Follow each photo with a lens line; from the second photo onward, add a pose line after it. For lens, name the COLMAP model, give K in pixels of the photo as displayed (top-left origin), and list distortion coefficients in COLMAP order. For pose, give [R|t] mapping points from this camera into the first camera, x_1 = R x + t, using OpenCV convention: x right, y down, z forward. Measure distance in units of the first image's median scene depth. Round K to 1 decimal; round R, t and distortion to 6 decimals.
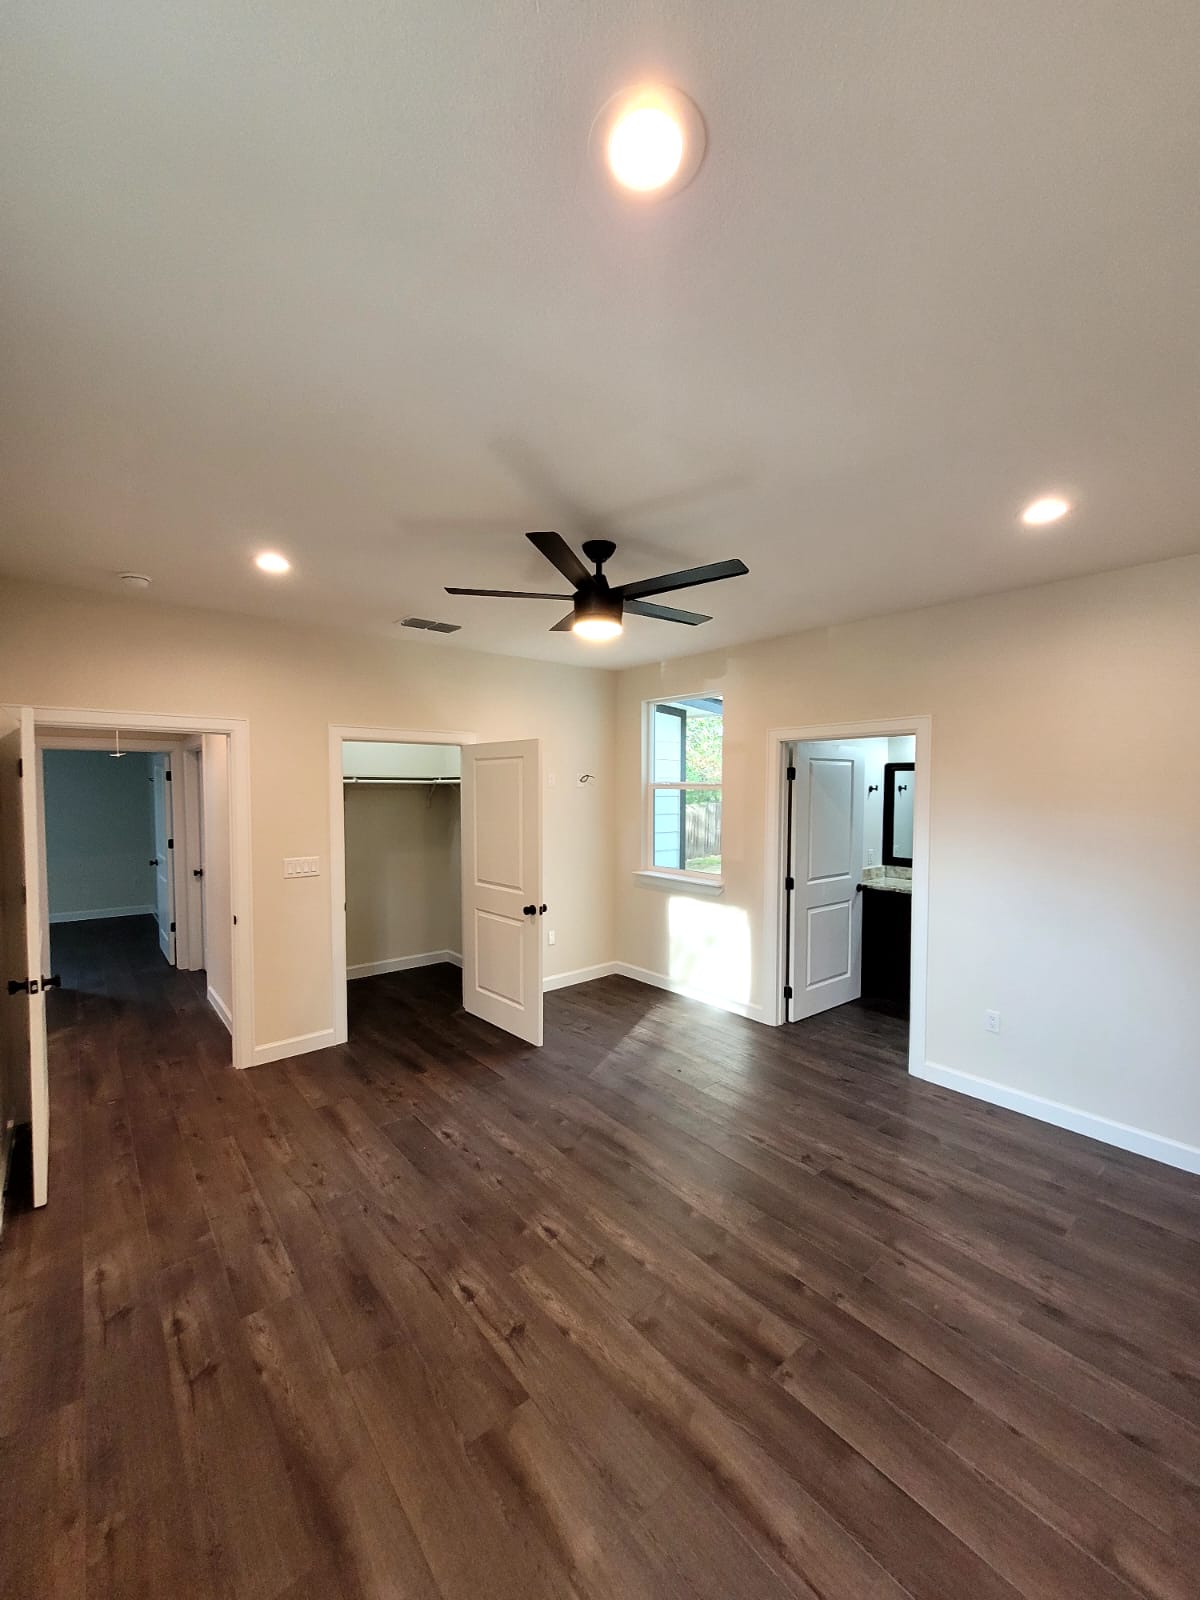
lens RADIAL K [[629.7, 0, 596.5], [0, 629.7, 810.9], [0, 0, 1]] dist [-0.000868, 0.004158]
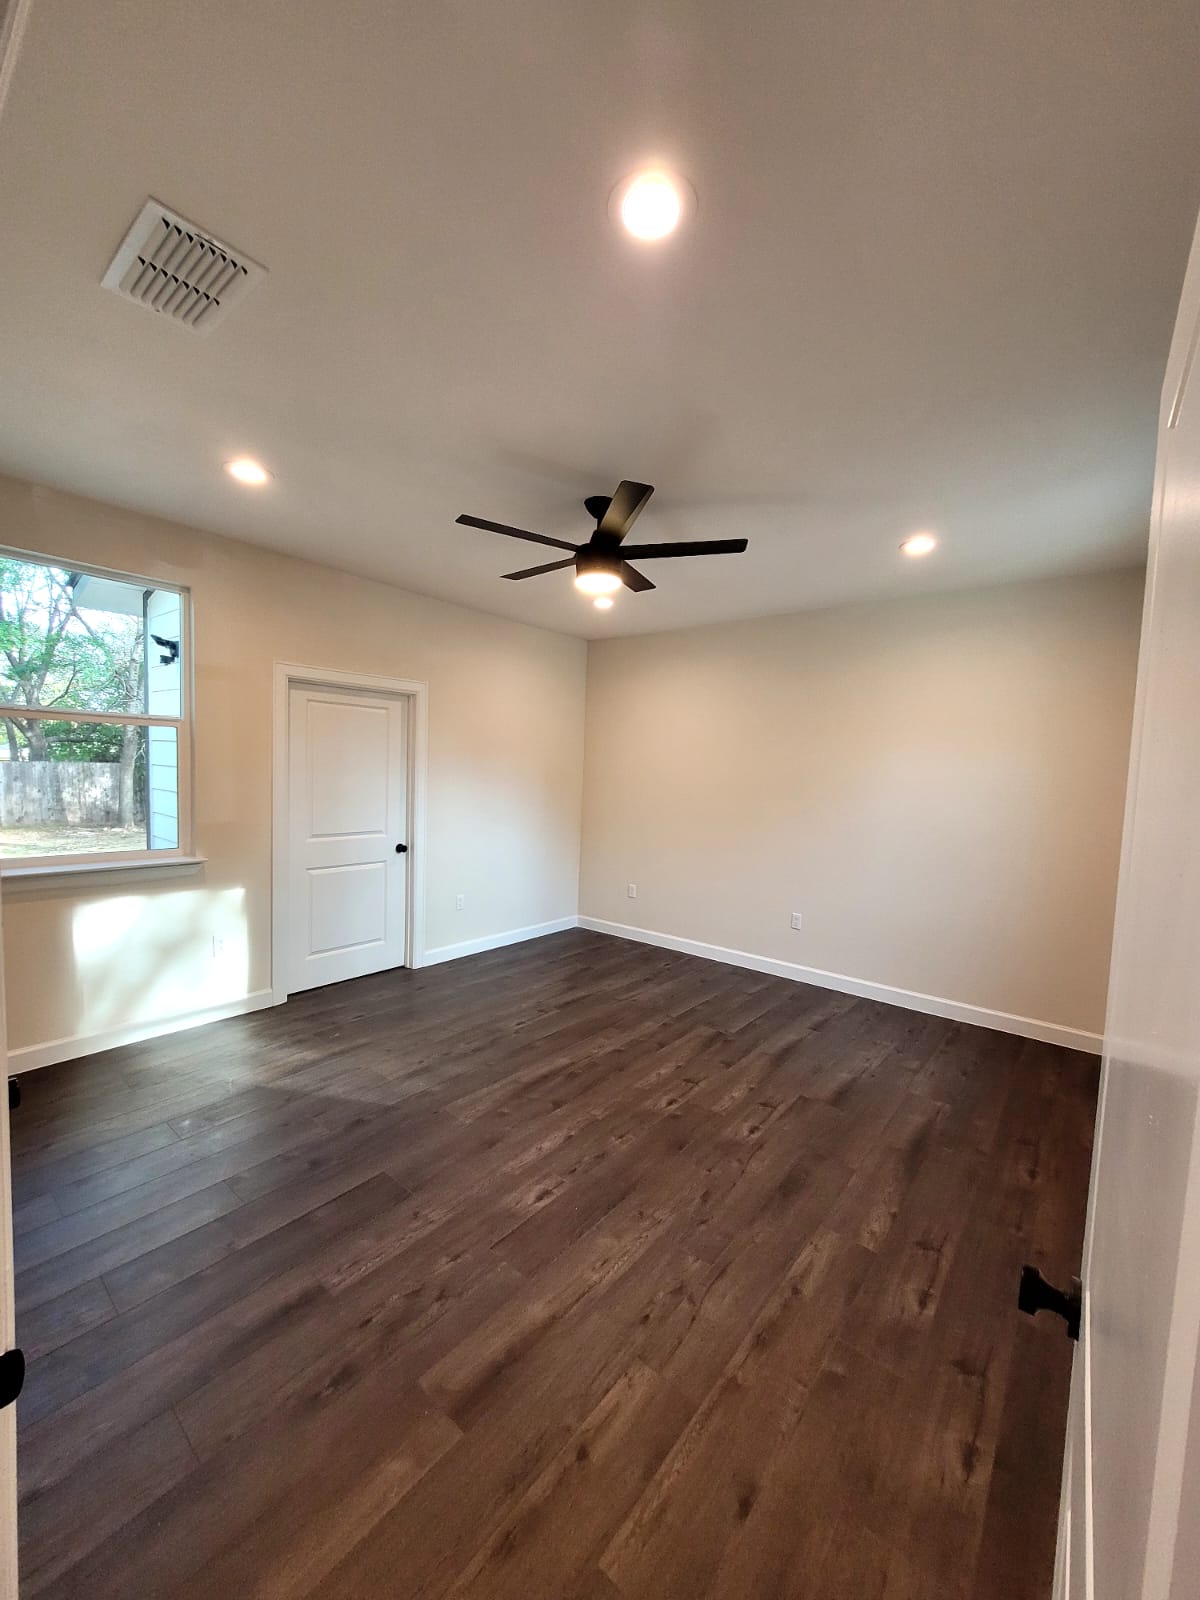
lens RADIAL K [[625.5, 0, 593.5], [0, 625.5, 809.6], [0, 0, 1]] dist [0.001464, -0.000017]
pose [[-0.182962, -0.076384, 0.980148, -1.248508], [0.005435, 0.996883, 0.078703, 0.010878], [-0.983105, 0.019727, -0.181977, 1.430053]]
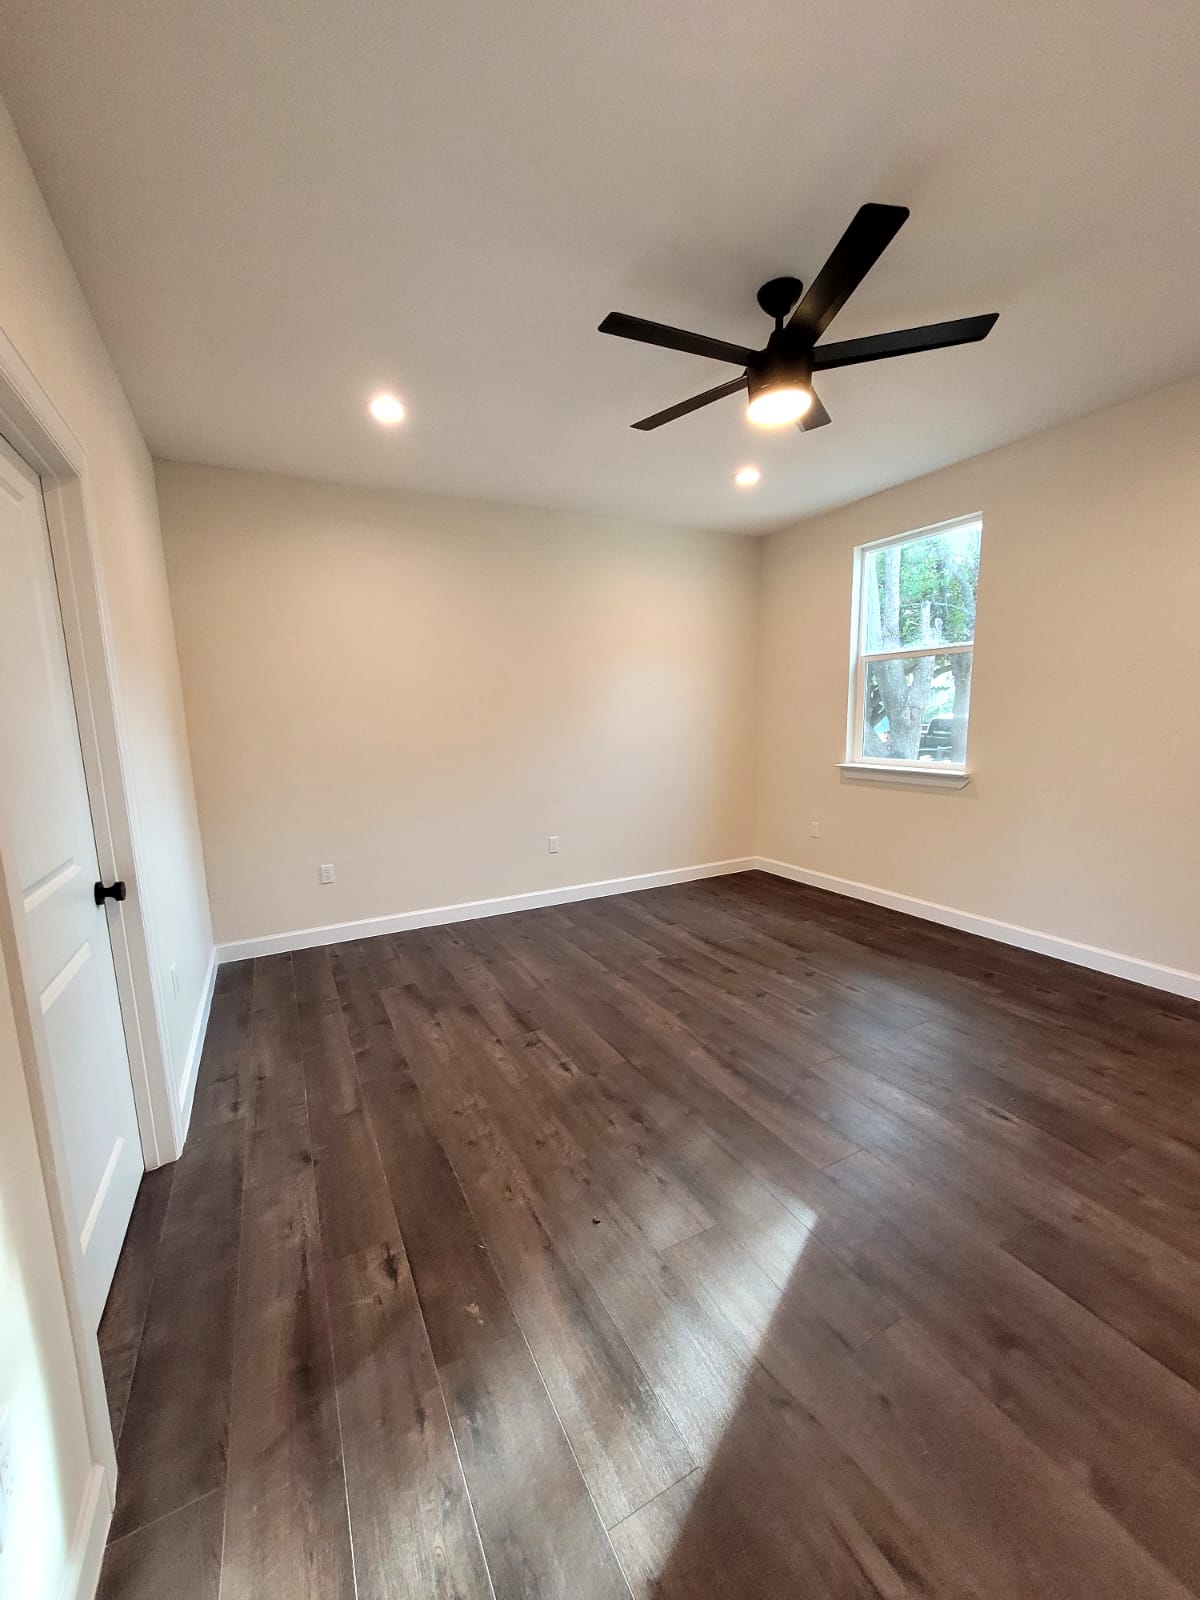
lens RADIAL K [[625.5, 0, 593.5], [0, 625.5, 809.6], [0, 0, 1]] dist [0.001464, -0.000017]
pose [[-0.975502, -0.011848, 0.219672, 0.063426], [0.031112, 0.981082, 0.191074, 0.056836], [-0.217781, 0.193228, -0.956679, 2.263076]]
